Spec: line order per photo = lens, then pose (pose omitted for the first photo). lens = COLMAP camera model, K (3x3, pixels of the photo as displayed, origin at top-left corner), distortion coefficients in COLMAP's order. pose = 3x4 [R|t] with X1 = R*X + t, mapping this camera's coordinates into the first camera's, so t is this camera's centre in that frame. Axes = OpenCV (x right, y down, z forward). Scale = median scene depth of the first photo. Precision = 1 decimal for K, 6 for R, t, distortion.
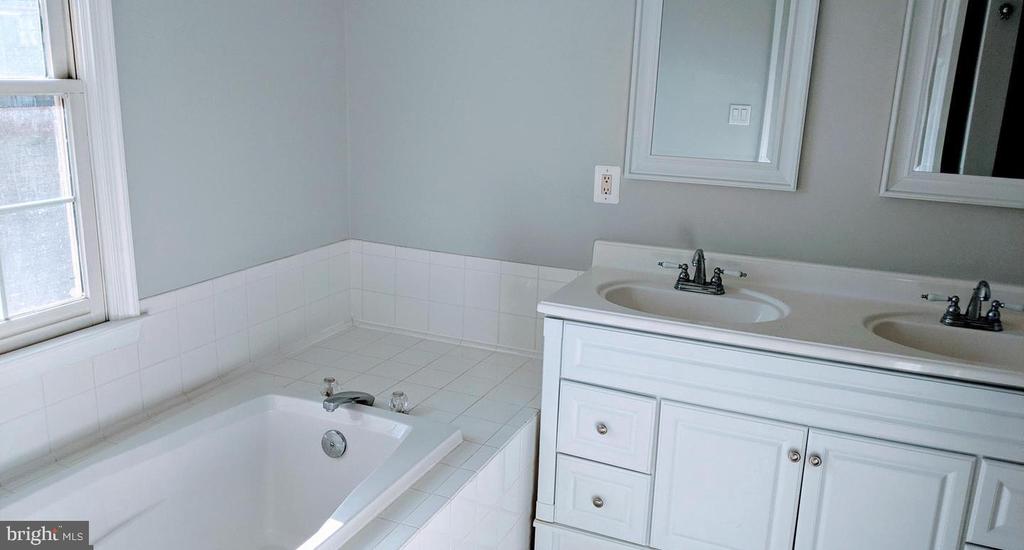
lens RADIAL K [[816.7, 0, 512.0], [0, 816.7, 275.0], [0, 0, 1]] dist [0.076737, -0.170629]
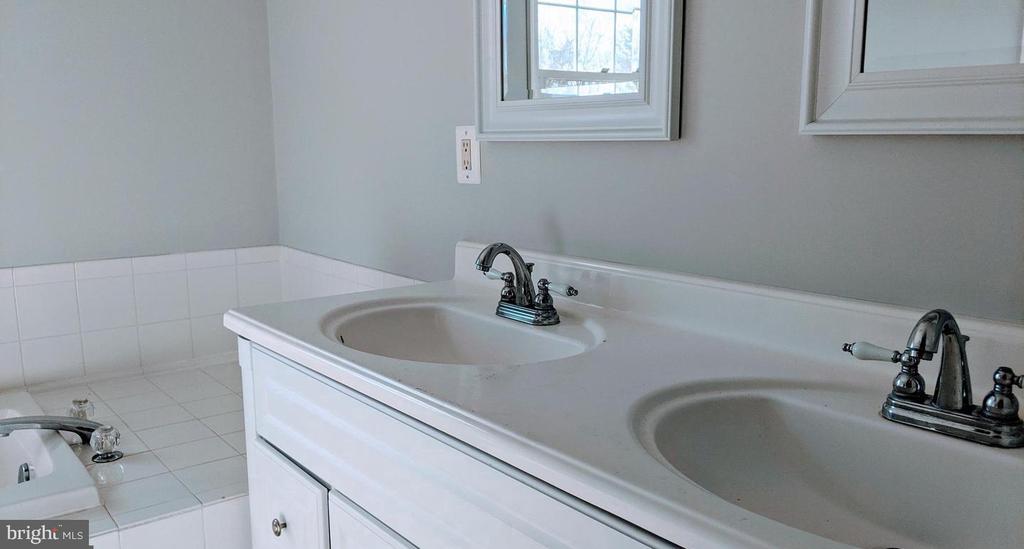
lens RADIAL K [[816.7, 0, 512.0], [0, 816.7, 274.5], [0, 0, 1]] dist [0.076737, -0.170629]
pose [[0.885175, 0.038993, -0.463622, 0.525739], [-0.077775, 0.994862, -0.064819, 0.028657], [0.458712, 0.093434, 0.883659, 0.511755]]
